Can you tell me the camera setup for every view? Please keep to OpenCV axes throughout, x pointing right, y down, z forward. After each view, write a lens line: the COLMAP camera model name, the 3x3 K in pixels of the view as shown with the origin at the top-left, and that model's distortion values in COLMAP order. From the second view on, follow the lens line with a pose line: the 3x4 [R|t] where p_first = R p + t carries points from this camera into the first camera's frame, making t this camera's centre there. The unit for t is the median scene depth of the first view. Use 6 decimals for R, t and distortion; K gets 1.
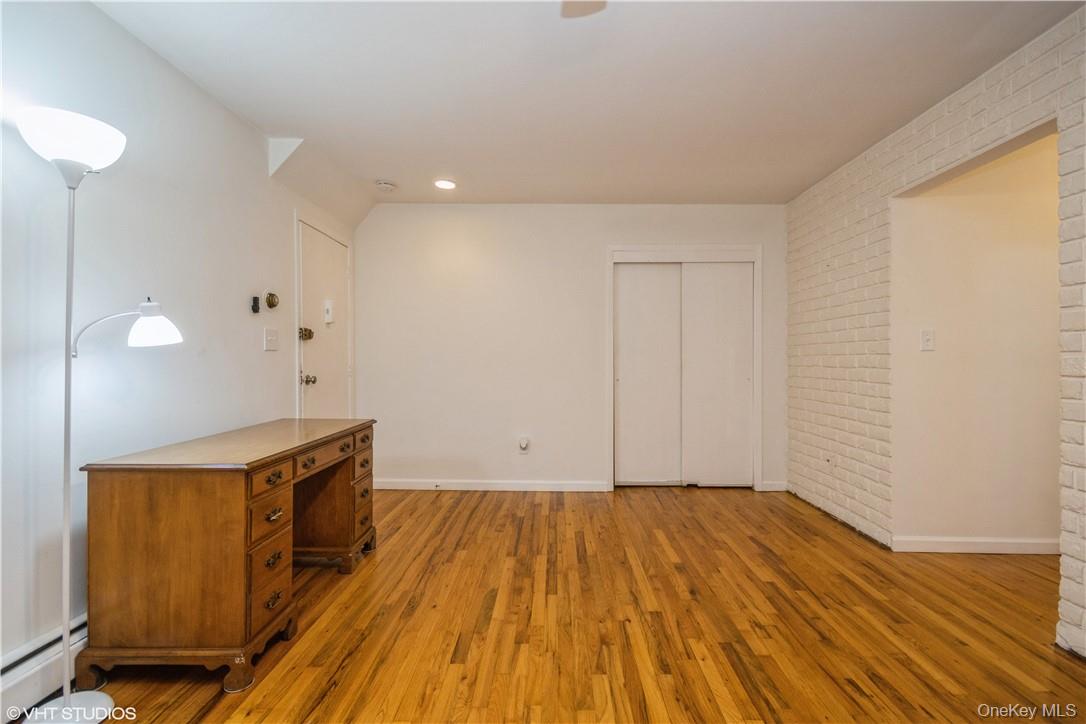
lens RADIAL K [[505.8, 0, 545.1], [0, 505.8, 360.0], [0, 0, 1]] dist [0.008132, -0.001000]
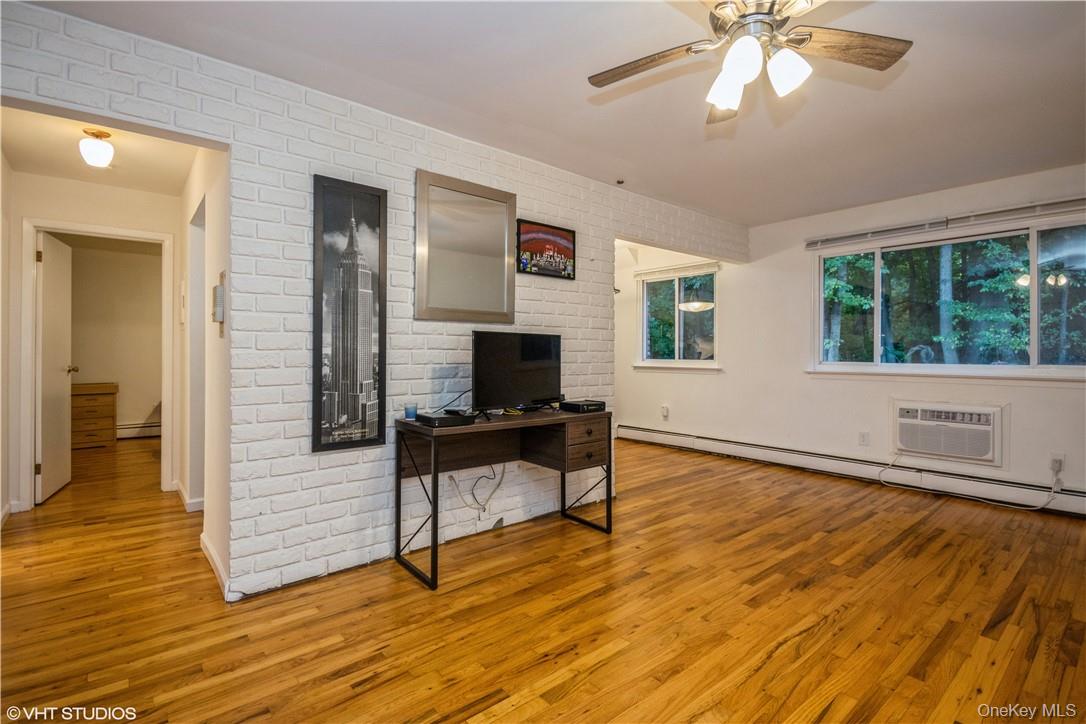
lens RADIAL K [[505.8, 0, 545.3], [0, 505.8, 358.2], [0, 0, 1]] dist [0.008132, -0.001000]
pose [[-0.654955, -0.003451, 0.755660, -0.334491], [-0.000783, 0.999992, 0.003888, 0.002465], [-0.755667, 0.001955, -0.654953, 1.236464]]
